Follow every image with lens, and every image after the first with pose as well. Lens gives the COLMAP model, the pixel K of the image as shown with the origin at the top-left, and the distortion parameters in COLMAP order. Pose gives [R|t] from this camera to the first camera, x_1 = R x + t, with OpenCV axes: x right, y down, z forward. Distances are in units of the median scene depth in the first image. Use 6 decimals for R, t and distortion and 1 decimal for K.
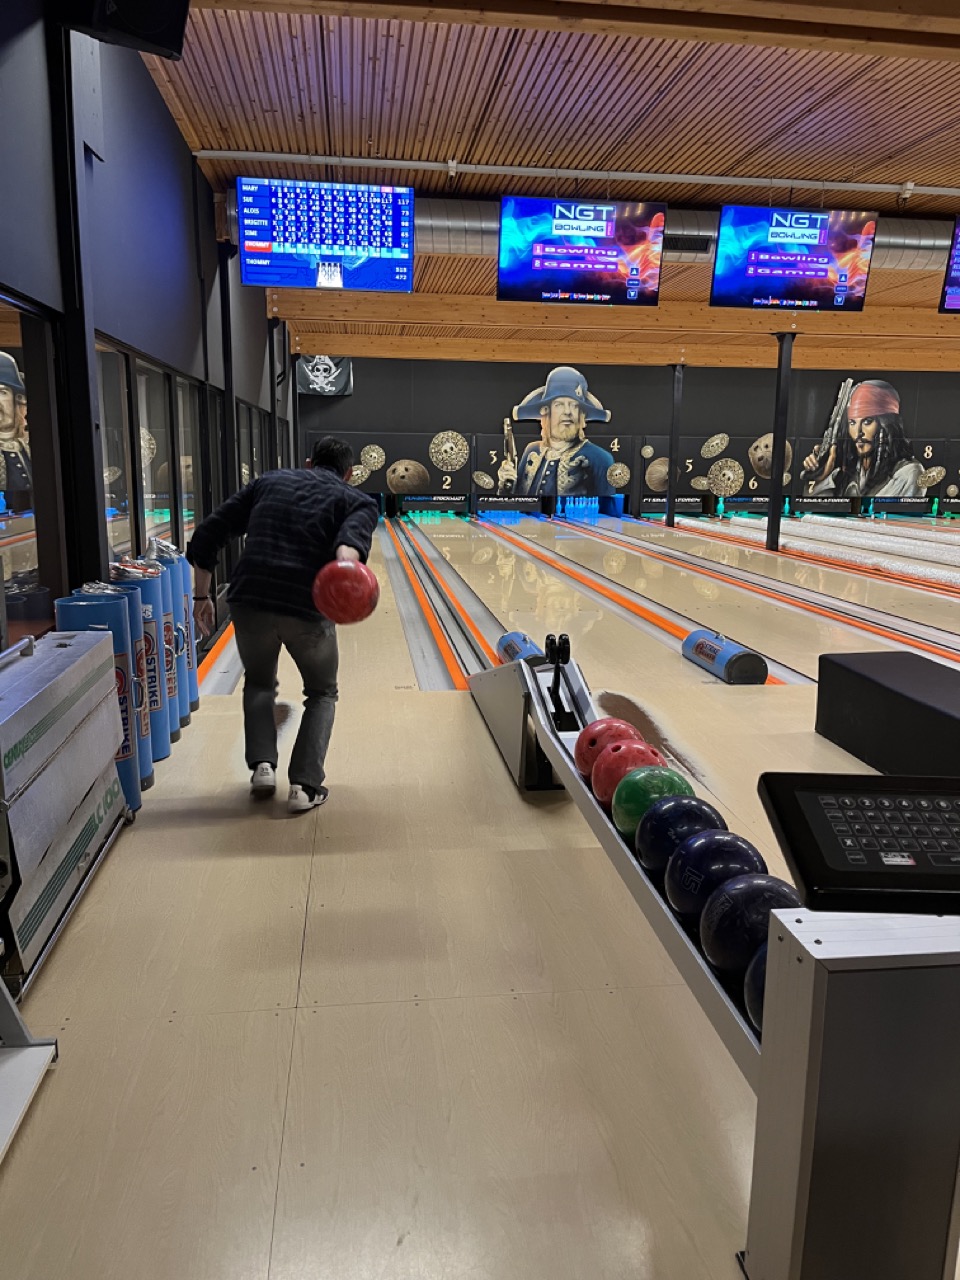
lens RADIAL K [[970.1, 0, 480.0], [0, 970.1, 640.0], [0, 0, 1]] dist [0.063428, -0.096458]
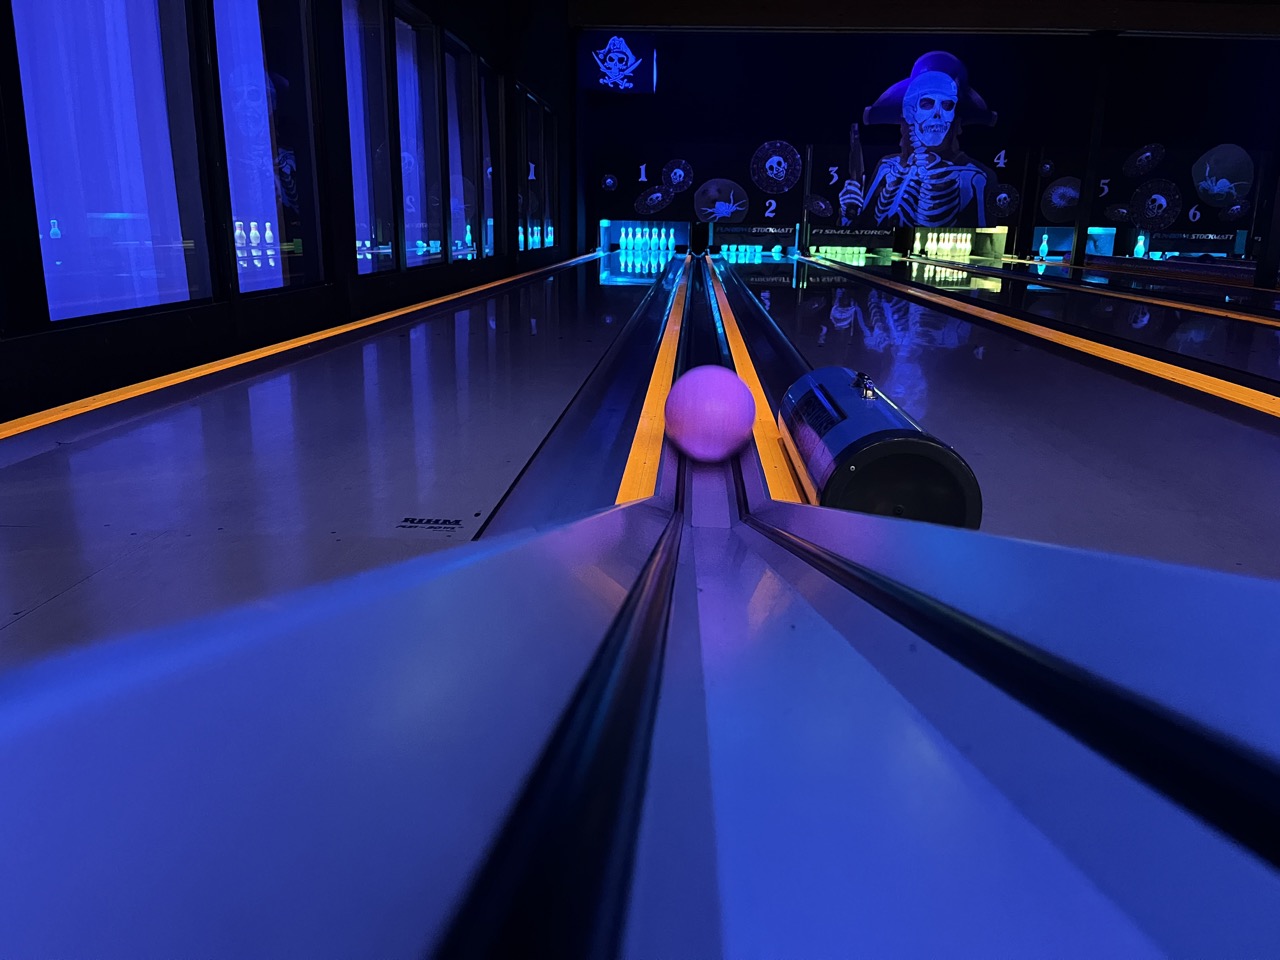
lens RADIAL K [[958.3, 0, 638.4], [0, 958.3, 481.1], [0, 0, 1]] dist [0.061419, -0.093740]
pose [[0.981334, 0.054328, -0.184477, 0.016268], [-0.040889, 0.996277, 0.075892, 0.001398], [0.187913, -0.066932, 0.979902, 0.206403]]
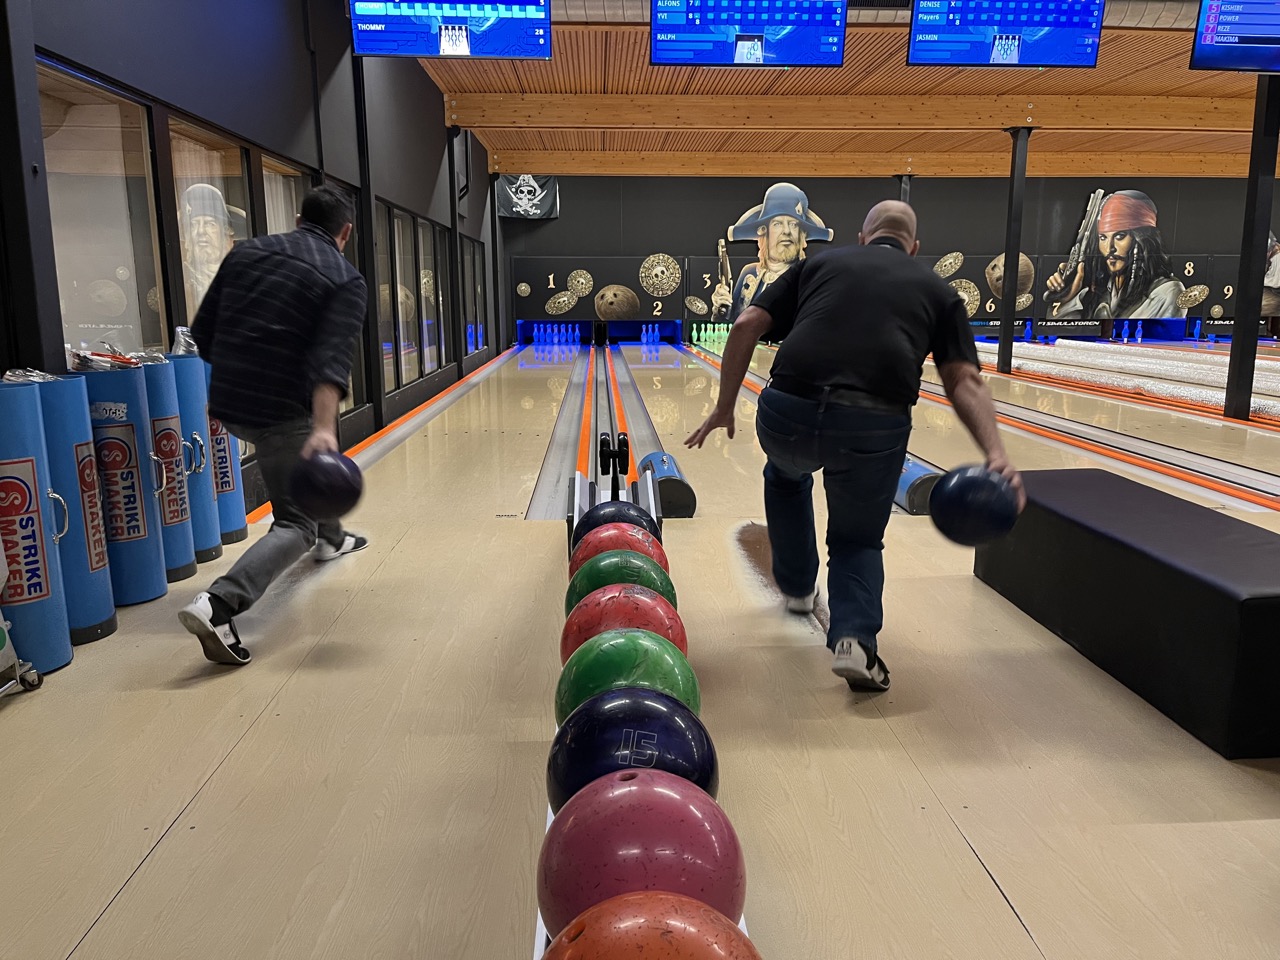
lens RADIAL K [[958.3, 0, 638.4], [0, 958.3, 481.1], [0, 0, 1]] dist [0.061419, -0.093740]
pose [[0.995760, 0.003408, -0.091922, 0.034022], [-0.003290, 0.999994, 0.001438, 0.005625], [0.091926, -0.001129, 0.995765, 0.062658]]
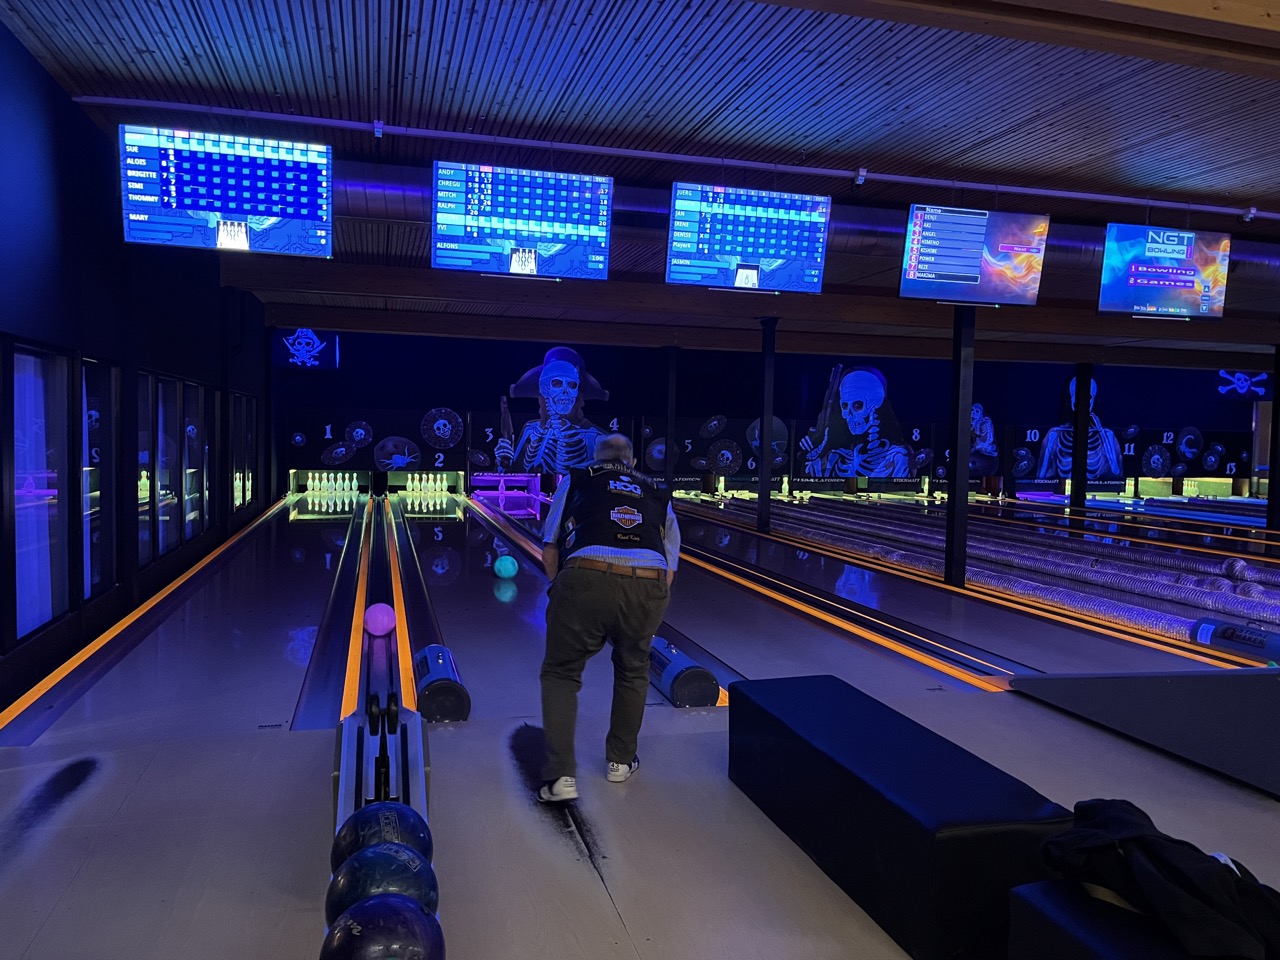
lens RADIAL K [[958.3, 0, 638.4], [0, 958.3, 481.1], [0, 0, 1]] dist [0.061419, -0.093740]
pose [[0.991467, 0.002696, 0.130328, 0.036733], [0.014900, 0.990890, -0.133849, -0.012435], [-0.129502, 0.134648, 0.982395, 0.049107]]
